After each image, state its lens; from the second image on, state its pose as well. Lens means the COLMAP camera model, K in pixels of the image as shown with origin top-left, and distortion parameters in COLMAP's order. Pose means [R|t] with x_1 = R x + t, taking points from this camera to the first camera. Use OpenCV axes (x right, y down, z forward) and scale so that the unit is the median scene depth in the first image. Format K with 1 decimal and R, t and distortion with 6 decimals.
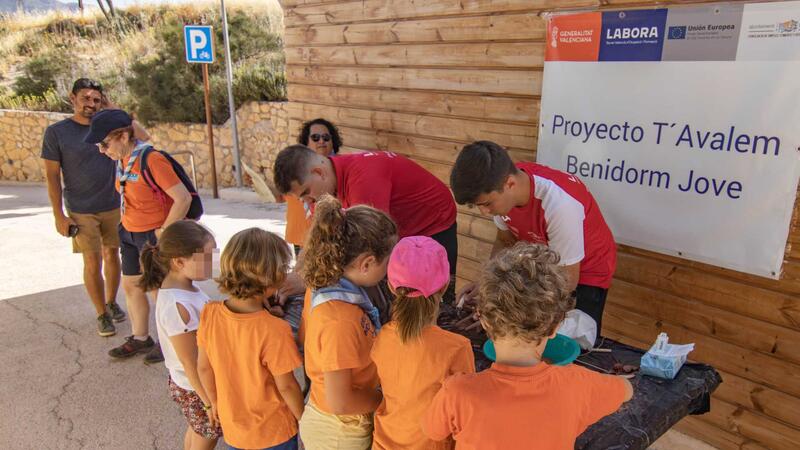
lens RADIAL K [[562.0, 0, 400.0], [0, 562.0, 225.0], [0, 0, 1]] dist [0.002615, 0.001484]
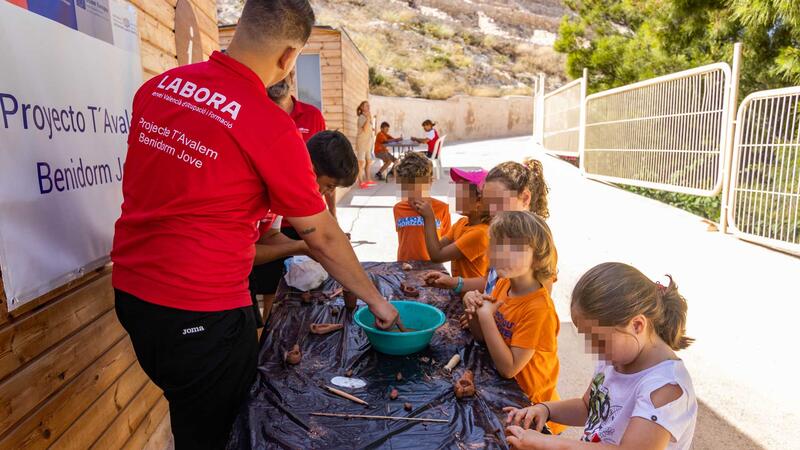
lens RADIAL K [[562.0, 0, 400.0], [0, 562.0, 225.0], [0, 0, 1]] dist [0.002615, 0.001484]
pose [[-0.799153, -0.101545, 0.592489, -0.361222], [0.142824, 0.925331, 0.351231, -0.217297], [-0.583915, 0.365309, -0.724978, 1.232922]]
